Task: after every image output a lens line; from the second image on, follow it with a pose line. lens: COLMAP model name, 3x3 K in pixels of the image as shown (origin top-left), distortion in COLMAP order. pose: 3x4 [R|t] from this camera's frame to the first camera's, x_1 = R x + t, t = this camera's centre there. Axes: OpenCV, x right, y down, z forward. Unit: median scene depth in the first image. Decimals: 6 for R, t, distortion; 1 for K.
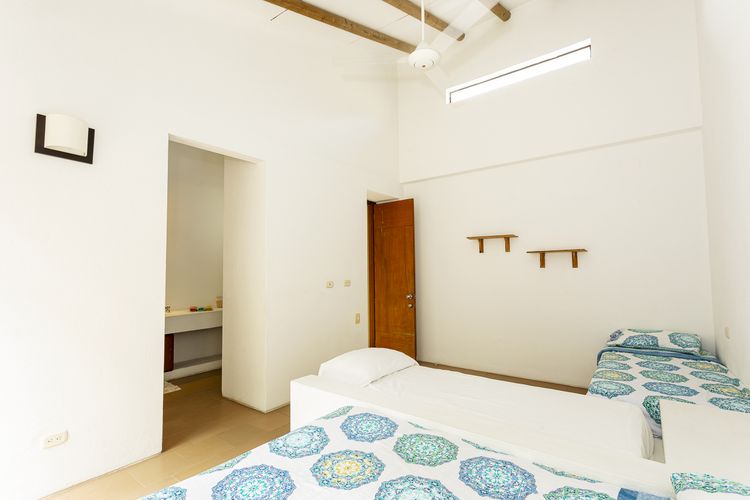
lens RADIAL K [[358.7, 0, 375.0], [0, 358.7, 250.0], [0, 0, 1]] dist [0.001030, 0.000236]
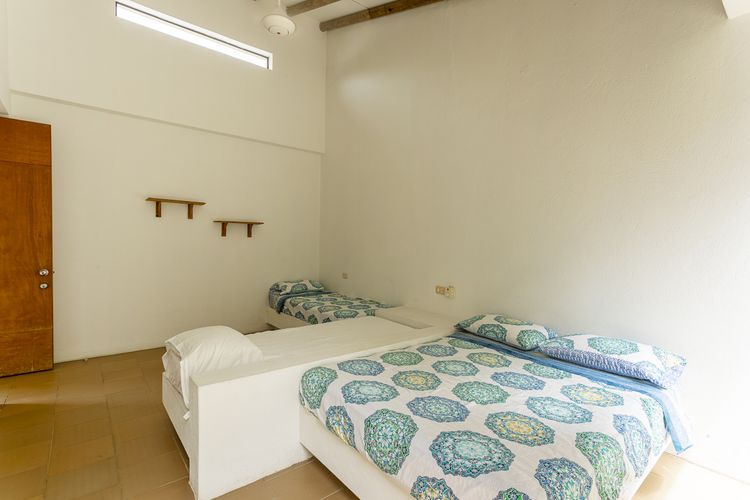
lens RADIAL K [[358.7, 0, 375.0], [0, 358.7, 250.0], [0, 0, 1]] dist [0.001030, 0.000236]
pose [[0.212124, -0.008306, 0.977207, -0.460537], [-0.078386, 0.996597, 0.025486, 0.024003], [-0.974094, -0.082006, 0.210751, 0.282123]]
